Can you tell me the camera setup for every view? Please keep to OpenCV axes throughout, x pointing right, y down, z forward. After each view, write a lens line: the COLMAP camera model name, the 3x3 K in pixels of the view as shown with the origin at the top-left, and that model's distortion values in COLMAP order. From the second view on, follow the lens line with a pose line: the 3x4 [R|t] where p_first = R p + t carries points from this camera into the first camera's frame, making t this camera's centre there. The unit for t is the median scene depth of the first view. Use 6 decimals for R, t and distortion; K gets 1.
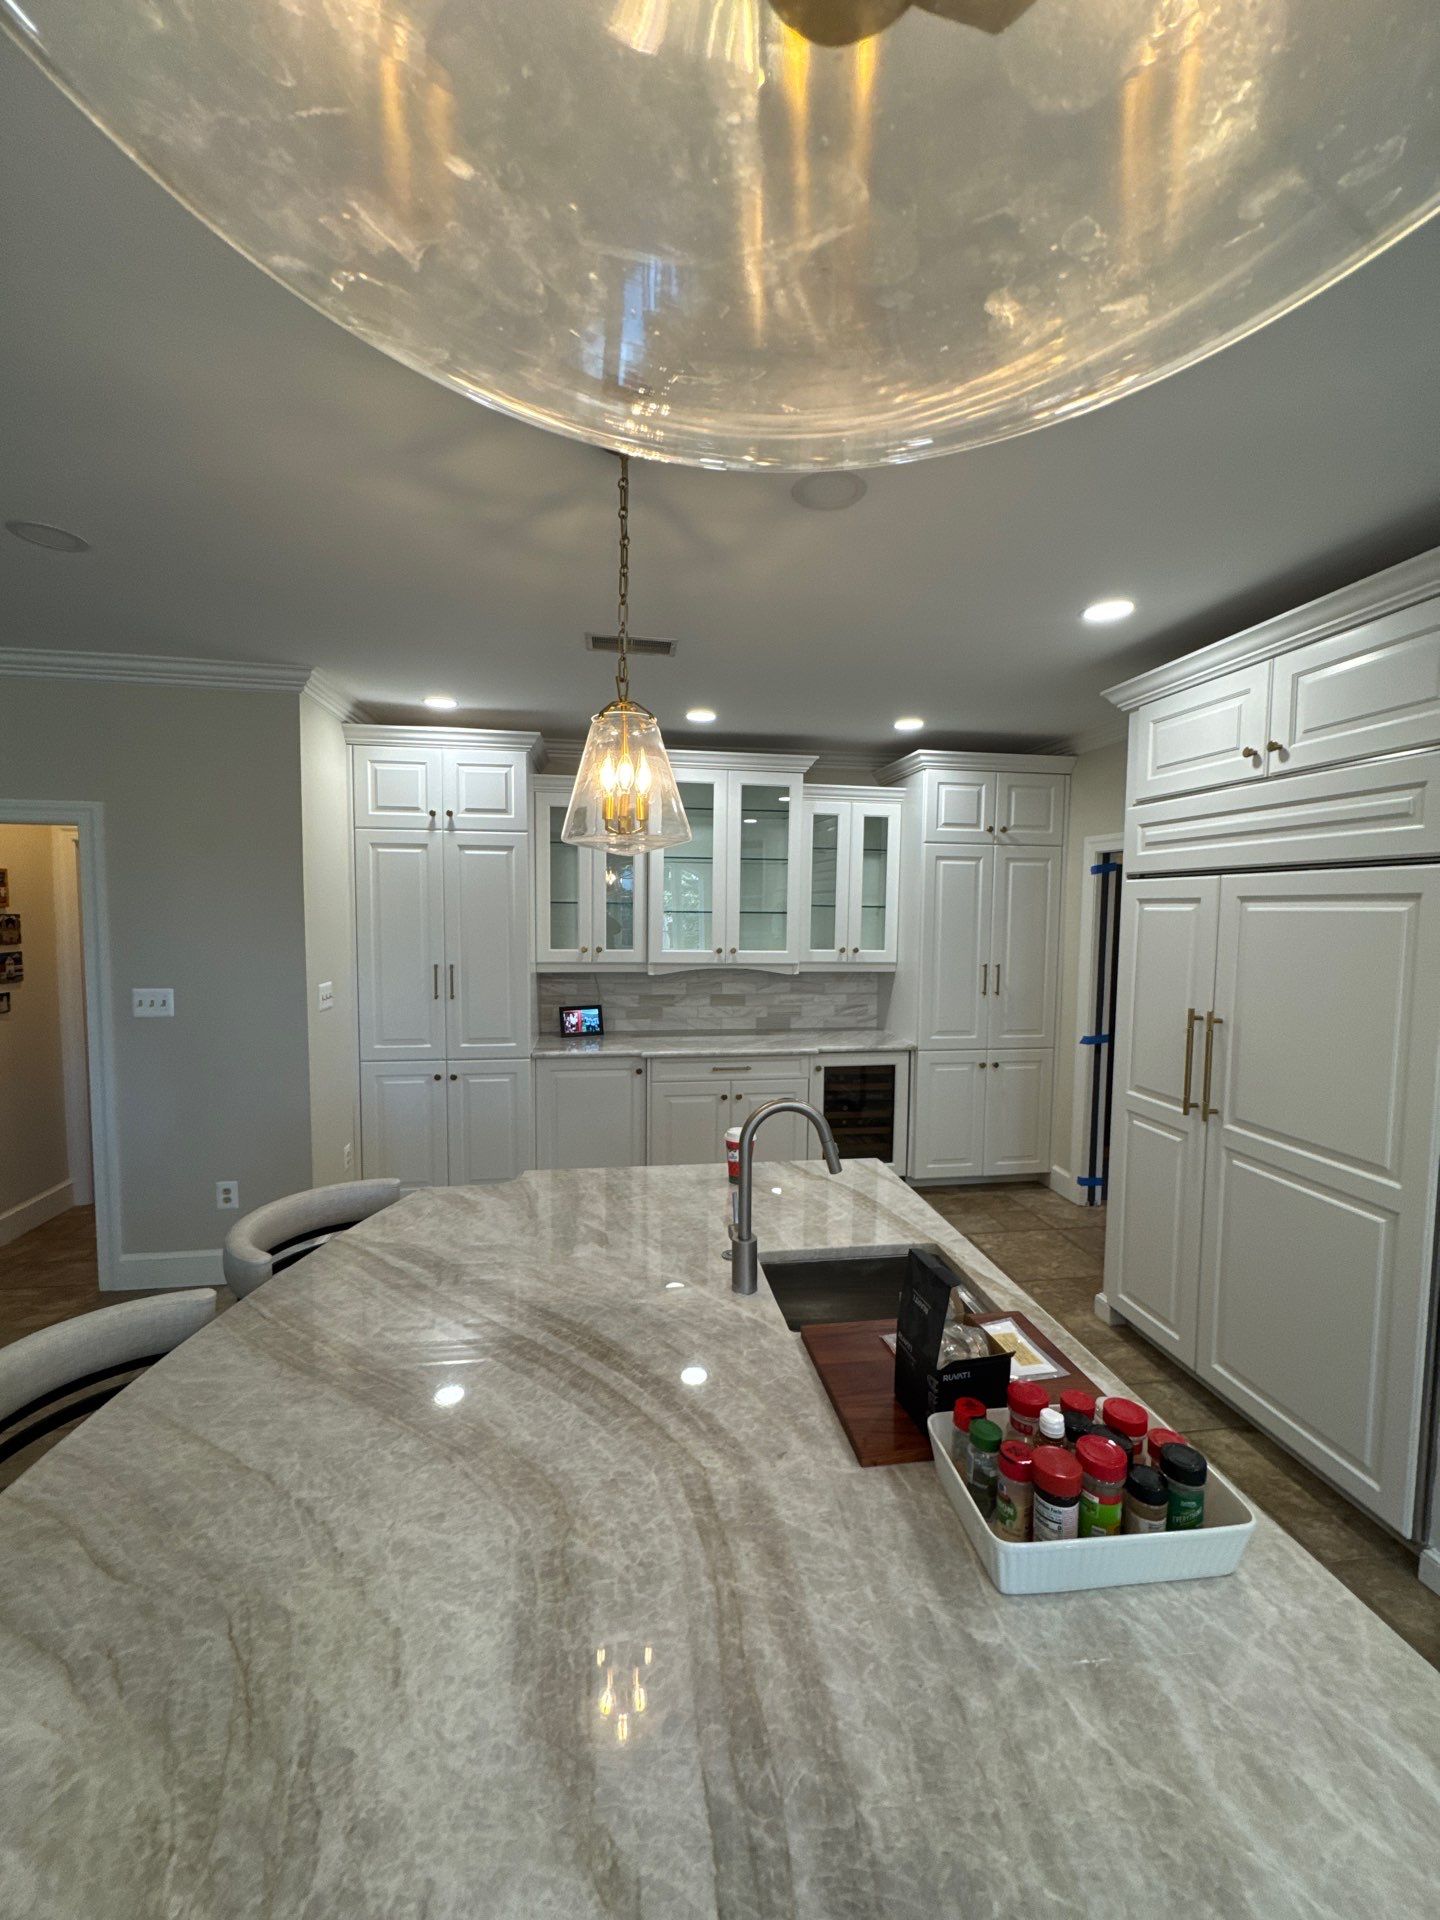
lens RADIAL K [[760.8, 0, 721.4], [0, 760.8, 961.3], [0, 0, 1]] dist [0.001414, 0.000040]
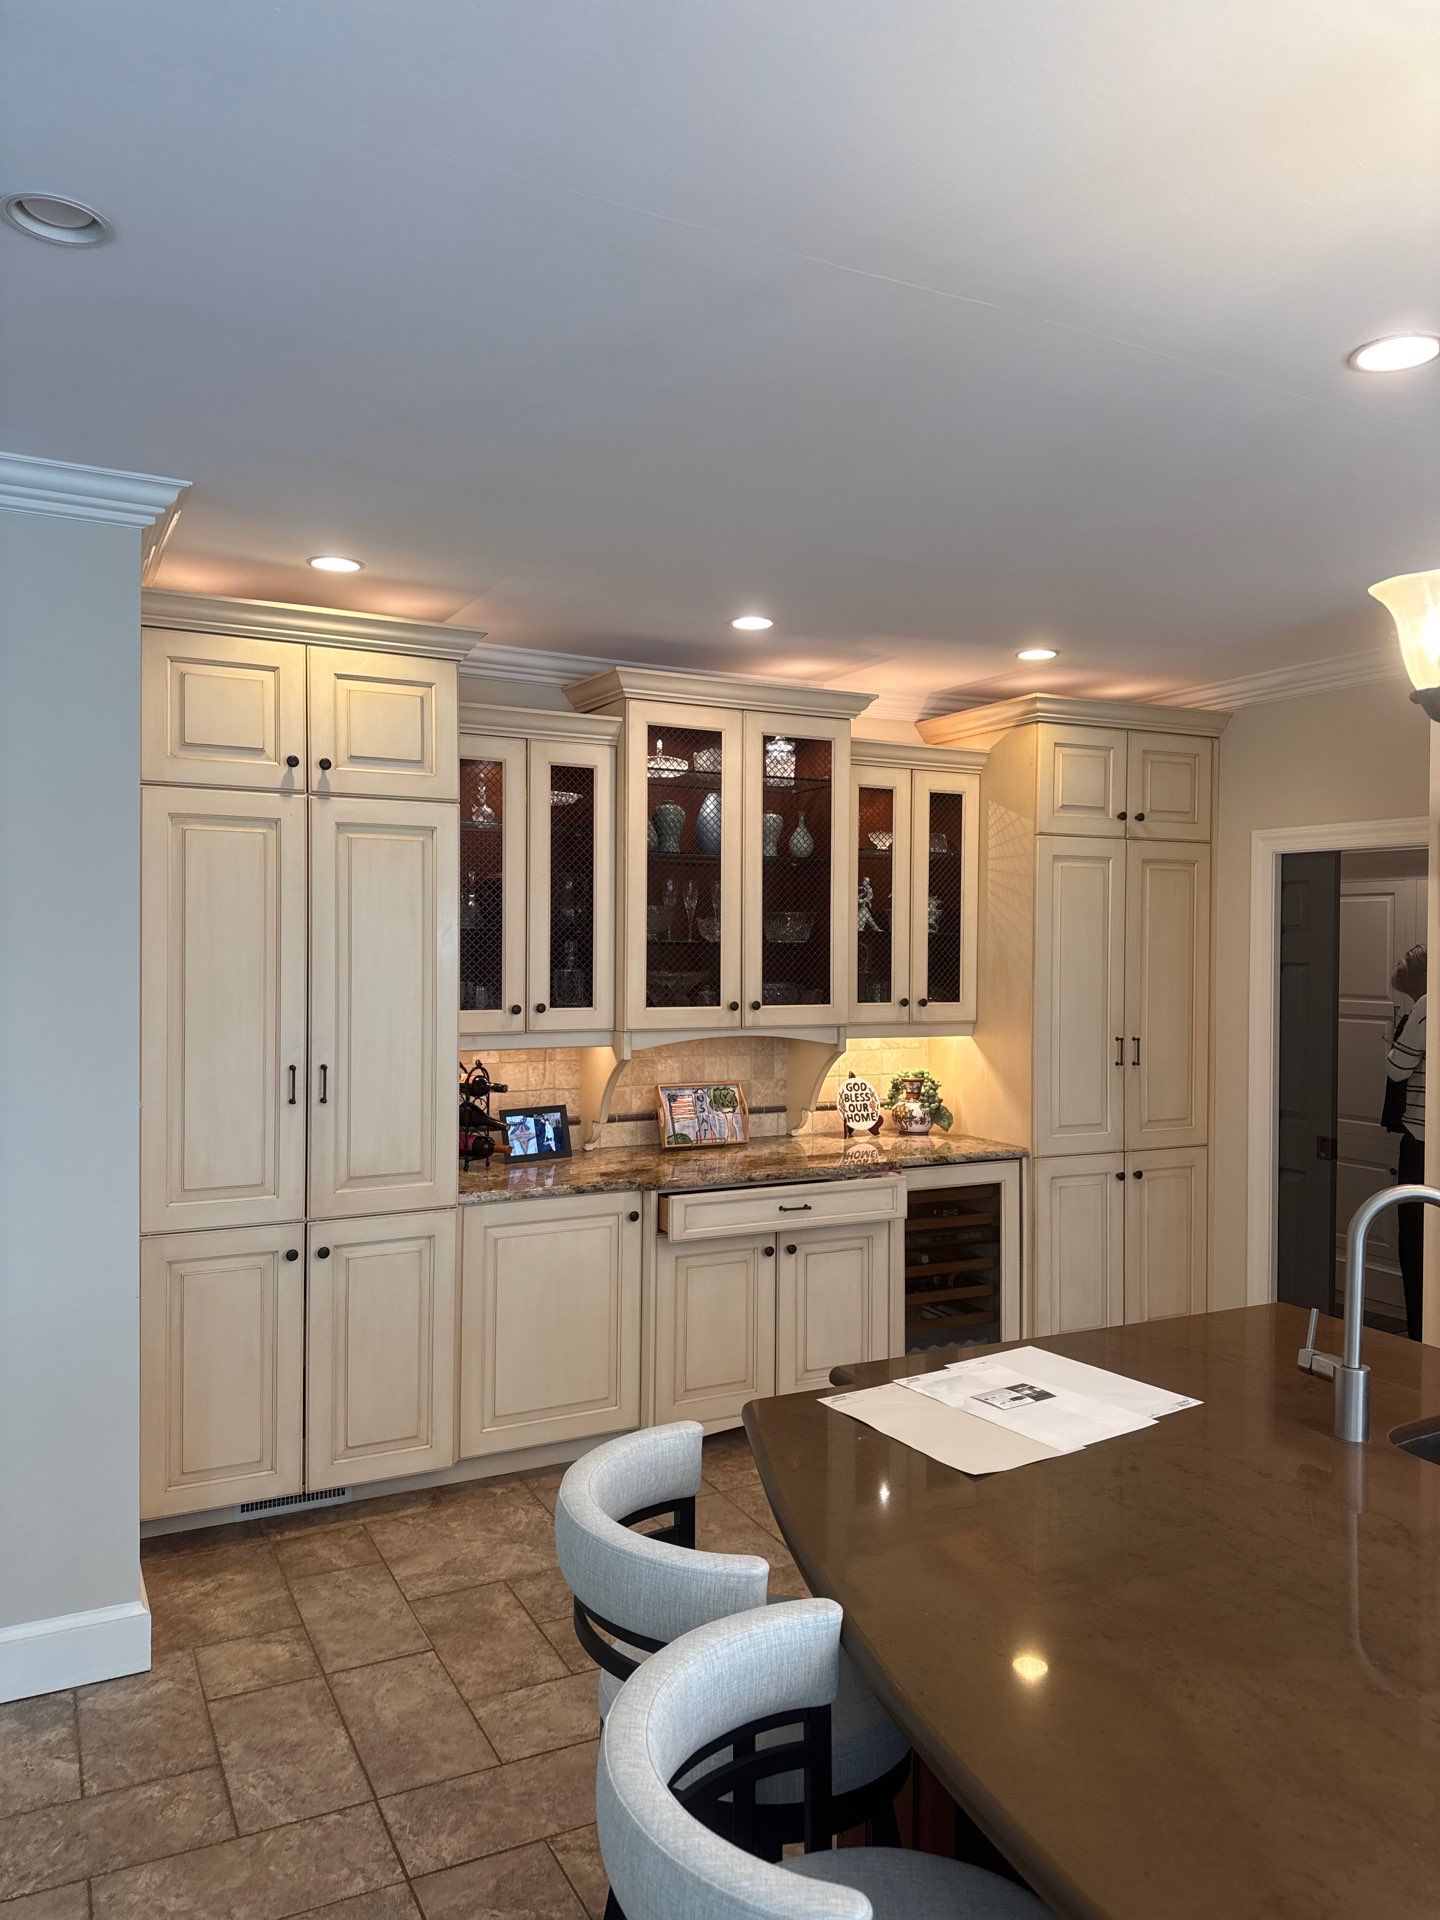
lens RADIAL K [[1349.3, 0, 717.6], [0, 1349.3, 945.6], [0, 0, 1]] dist [0.029578, -0.025559]
pose [[0.950458, -0.005214, 0.310810, -0.375540], [0.025821, 0.997728, -0.062226, 0.003685], [-0.309779, 0.067169, 0.948433, -0.004280]]
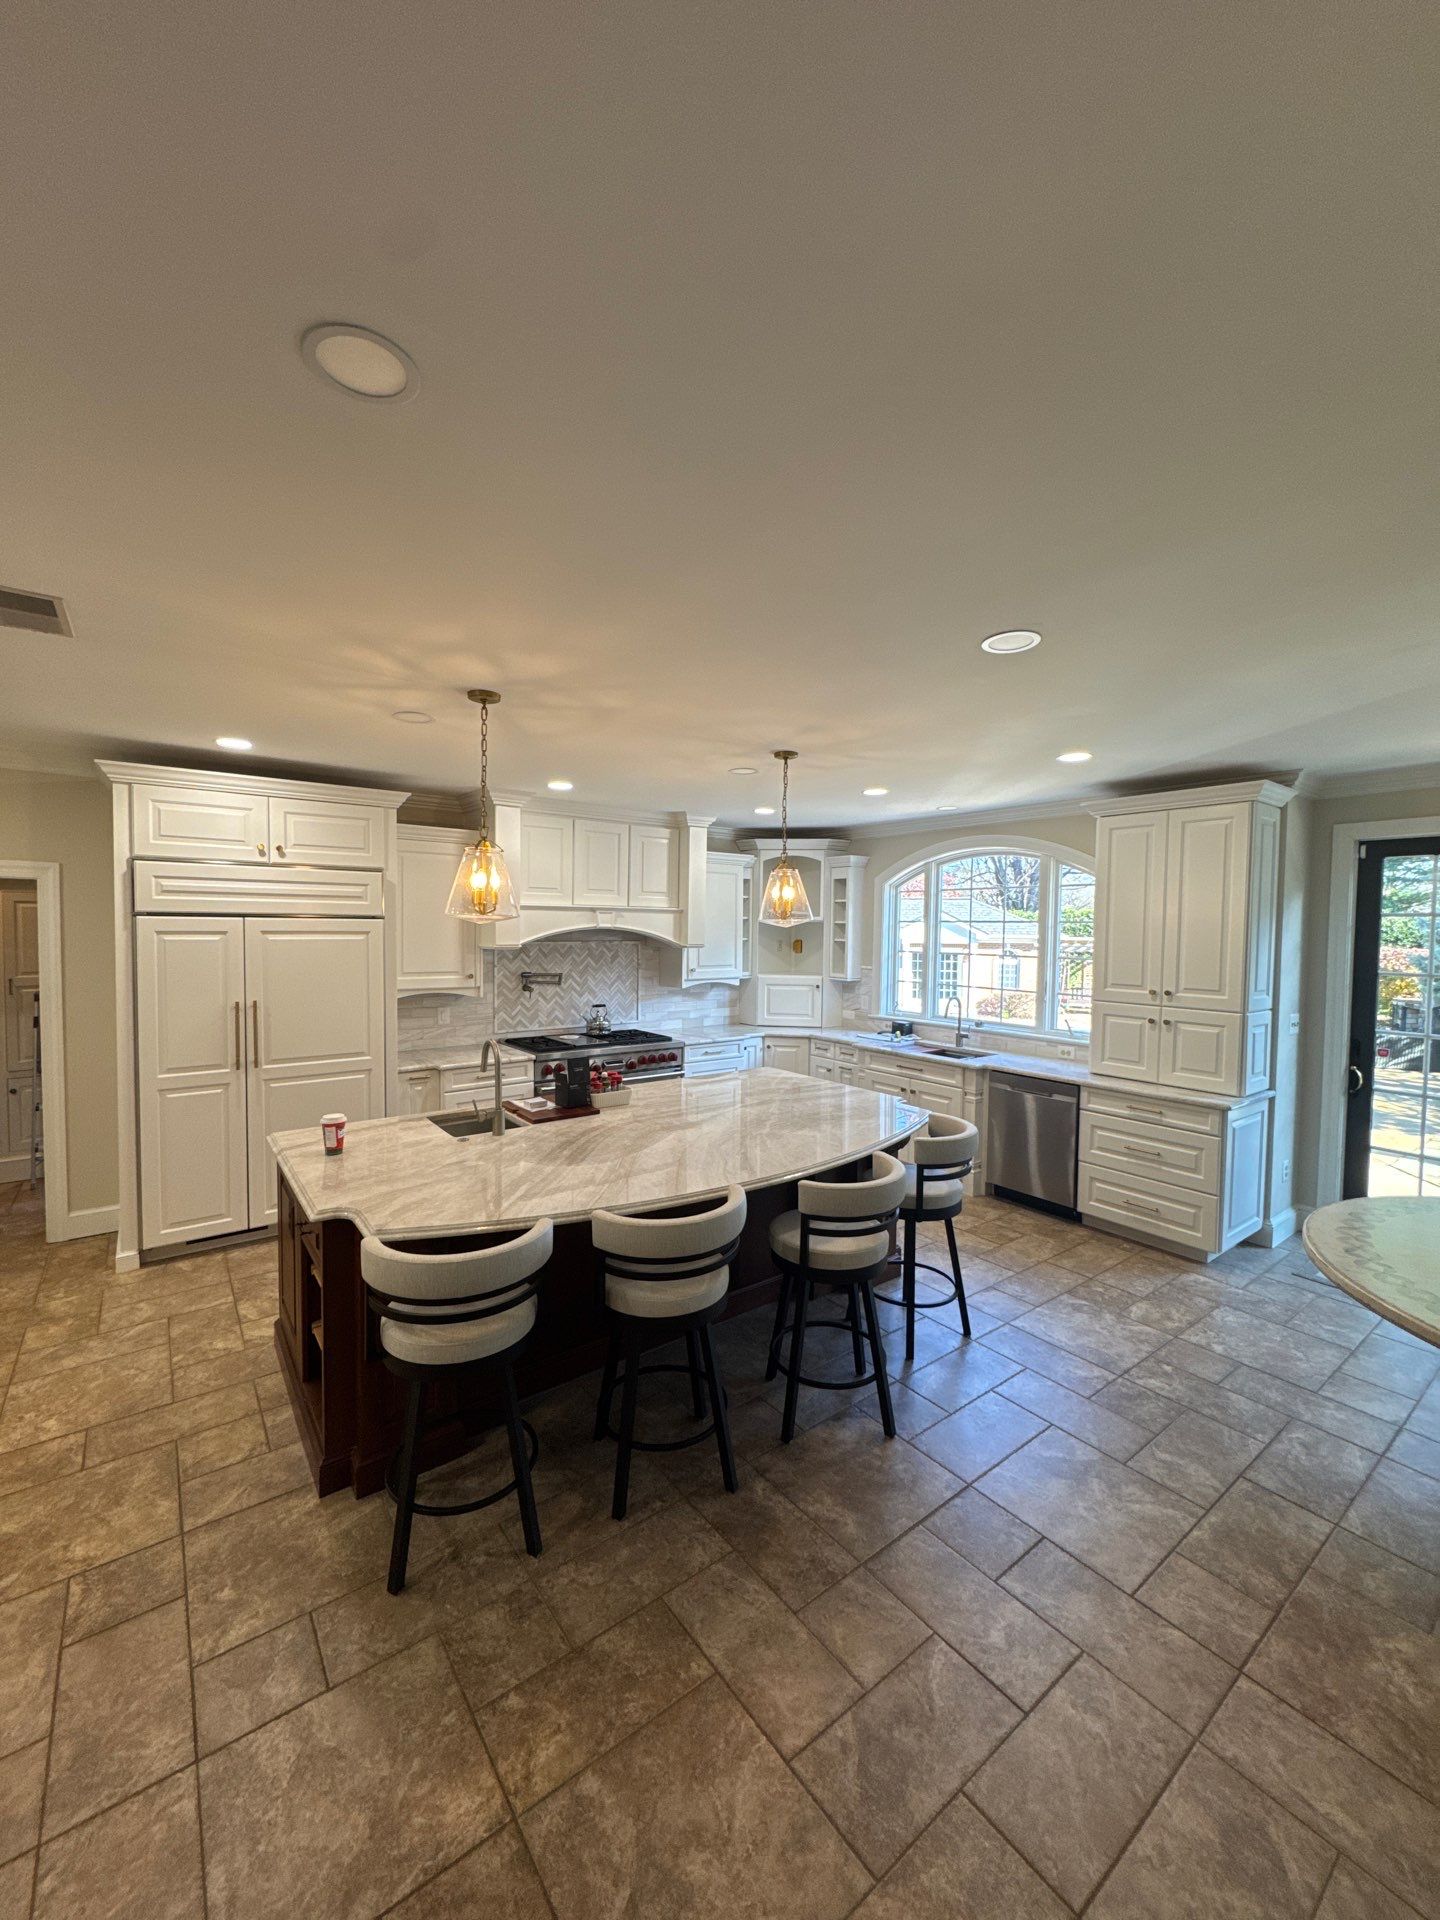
lens RADIAL K [[760.8, 0, 713.3], [0, 760.8, 959.3], [0, 0, 1]] dist [0.001414, 0.000040]
pose [[-0.463128, -0.054218, 0.884631, -0.777528], [0.045961, 0.995315, 0.085063, -0.071951], [-0.885099, 0.080053, -0.458467, 0.533248]]
